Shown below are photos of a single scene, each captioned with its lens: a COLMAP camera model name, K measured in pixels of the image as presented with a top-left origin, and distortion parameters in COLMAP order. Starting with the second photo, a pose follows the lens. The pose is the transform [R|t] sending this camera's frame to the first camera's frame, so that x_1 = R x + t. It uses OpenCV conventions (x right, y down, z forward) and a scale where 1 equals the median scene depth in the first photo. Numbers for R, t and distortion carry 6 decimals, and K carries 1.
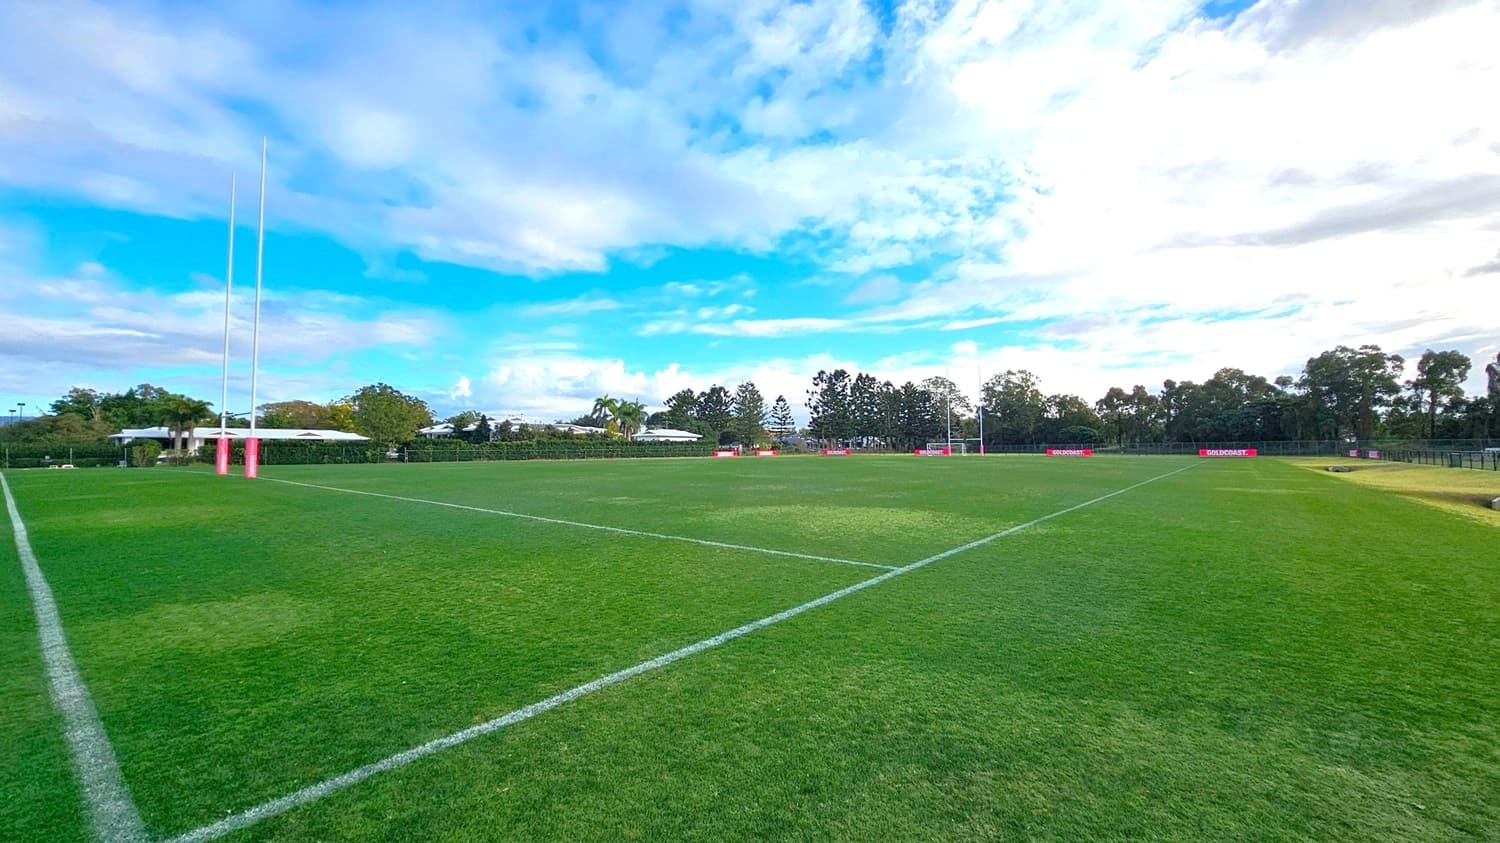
lens RADIAL K [[611.0, 0, 759.4], [0, 611.0, 421.2], [0, 0, 1]] dist [-0.025848, 0.001113]
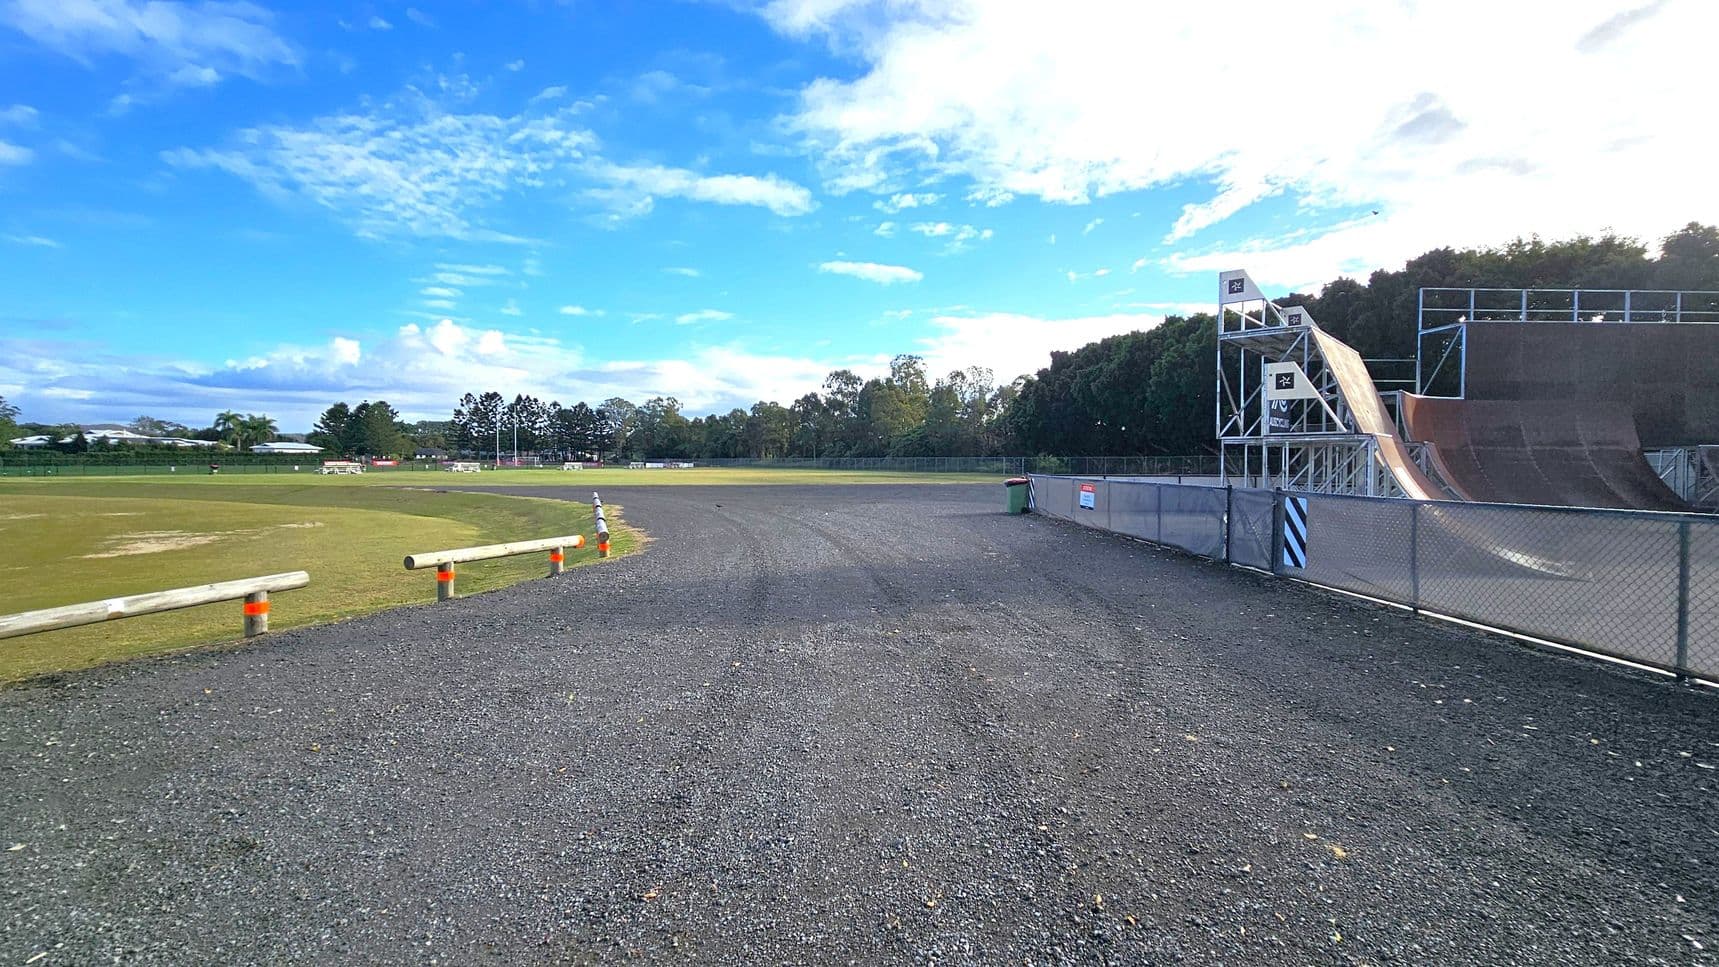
lens RADIAL K [[700.2, 0, 857.5], [0, 700.2, 455.7], [0, 0, 1]] dist [-0.025848, 0.001113]
pose [[0.918423, 0.009662, 0.395483, 0.257518], [-0.023866, 0.999234, 0.031012, -0.022309], [-0.394880, -0.037920, 0.917950, -0.505888]]
